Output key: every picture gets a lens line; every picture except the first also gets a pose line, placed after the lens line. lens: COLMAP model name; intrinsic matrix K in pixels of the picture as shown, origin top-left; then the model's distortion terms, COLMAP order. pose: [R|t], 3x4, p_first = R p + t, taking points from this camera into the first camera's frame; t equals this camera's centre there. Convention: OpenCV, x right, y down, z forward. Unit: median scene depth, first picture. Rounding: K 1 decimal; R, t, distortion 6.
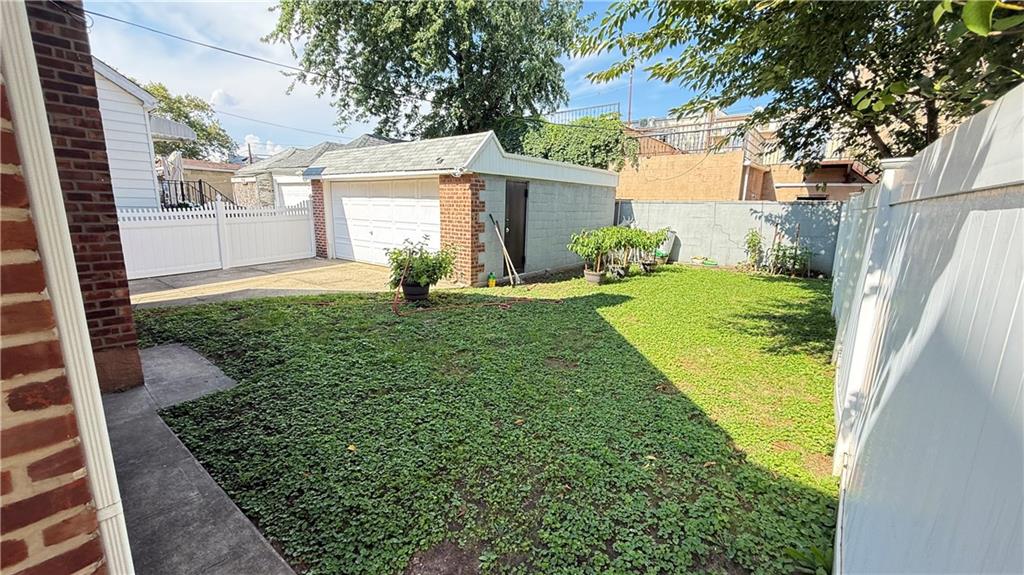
lens RADIAL K [[412.9, 0, 511.4], [0, 412.9, 289.8], [0, 0, 1]] dist [0.001683, 0.003154]
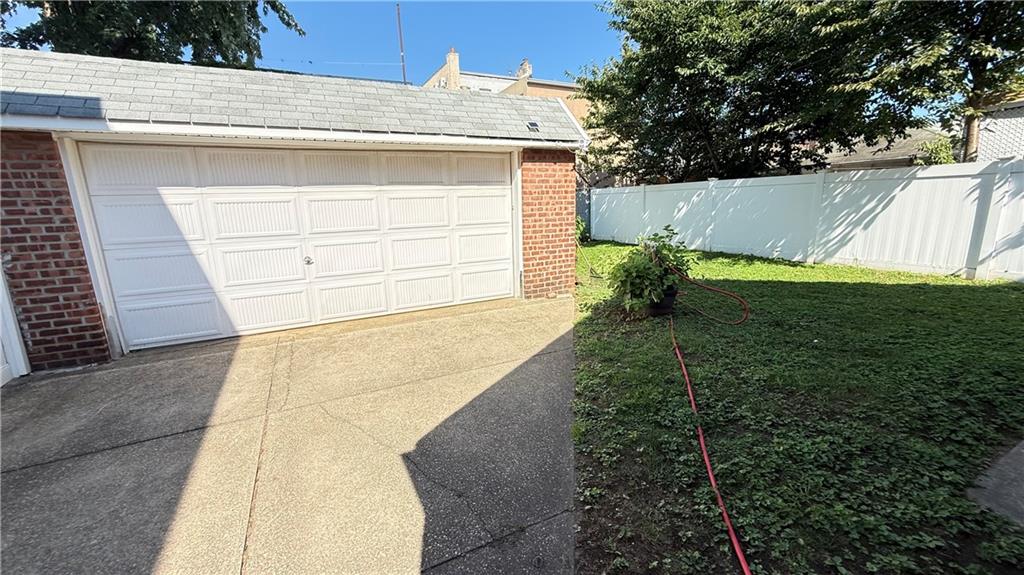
lens RADIAL K [[412.9, 0, 511.8], [0, 412.9, 288.4], [0, 0, 1]] dist [0.001683, 0.003154]
pose [[0.437050, -0.221084, 0.871842, -0.808643], [0.219280, 0.966263, 0.135104, -0.146386], [-0.872298, 0.132131, 0.470784, 0.702873]]
